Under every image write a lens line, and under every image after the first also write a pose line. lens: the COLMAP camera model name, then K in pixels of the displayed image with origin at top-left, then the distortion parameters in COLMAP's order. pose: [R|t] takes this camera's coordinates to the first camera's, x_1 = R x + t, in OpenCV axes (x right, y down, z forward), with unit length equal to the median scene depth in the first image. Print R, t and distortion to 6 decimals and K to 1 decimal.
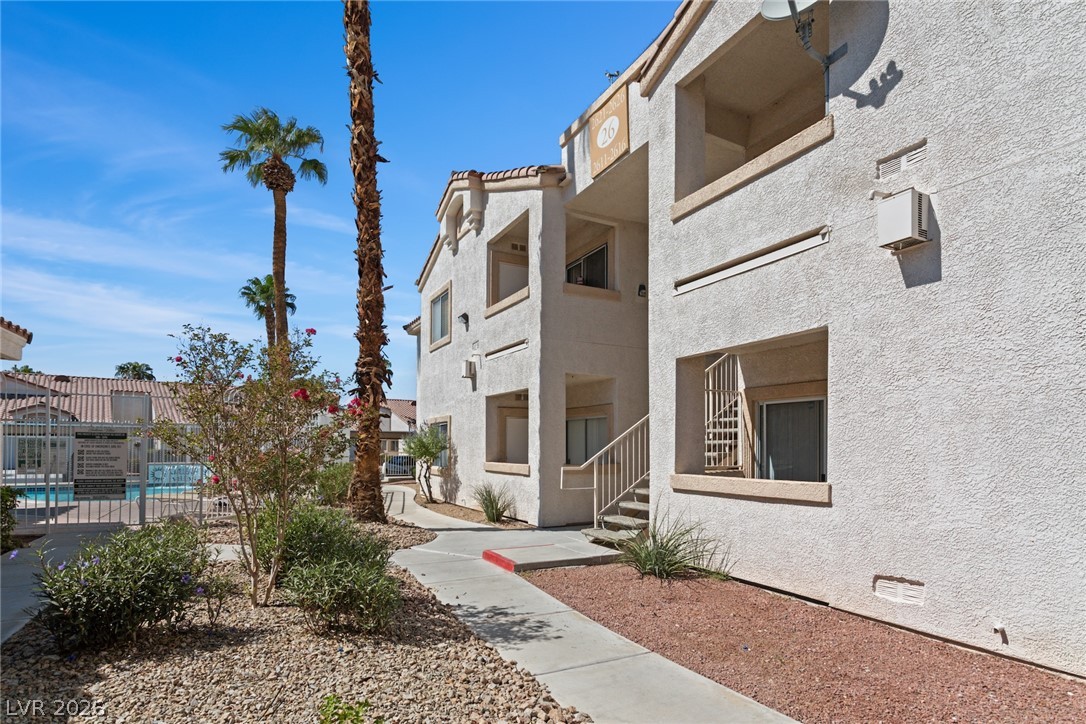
lens RADIAL K [[565.3, 0, 542.0], [0, 565.3, 441.9], [0, 0, 1]] dist [-0.000084, 0.000927]
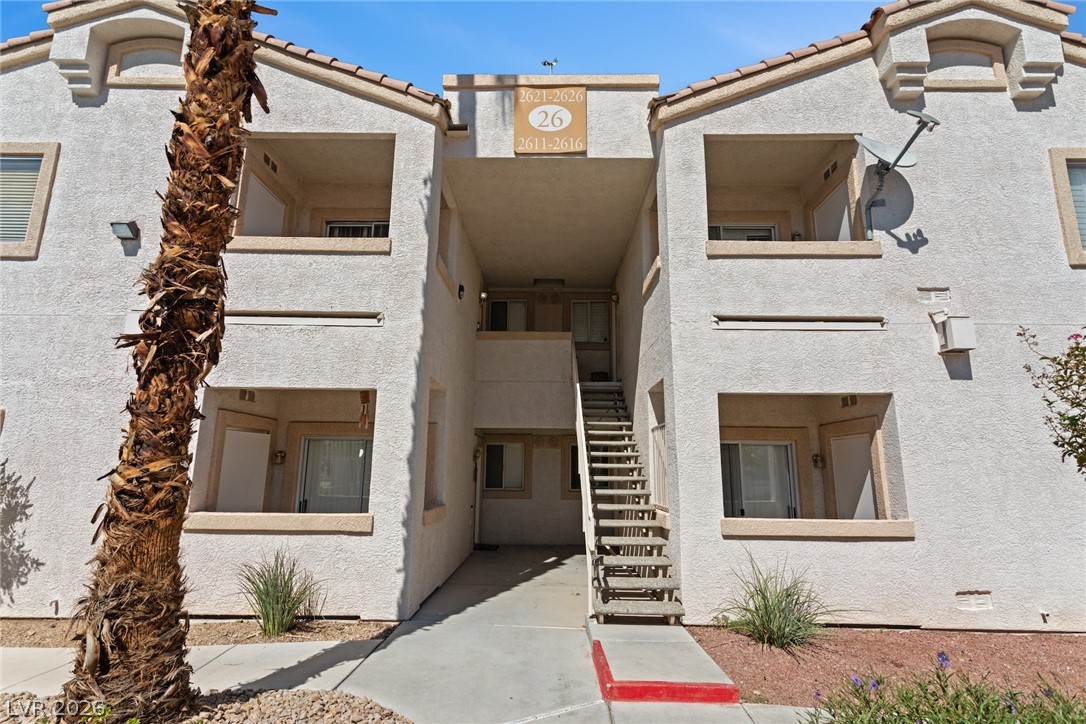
lens RADIAL K [[539.5, 0, 543.0], [0, 539.5, 362.0], [0, 0, 1]] dist [0.006983, -0.000519]
pose [[0.469233, 0.182906, 0.863925, -0.803507], [-0.017963, 0.980089, -0.197743, -0.014684], [-0.882892, 0.077269, 0.463176, 0.959124]]
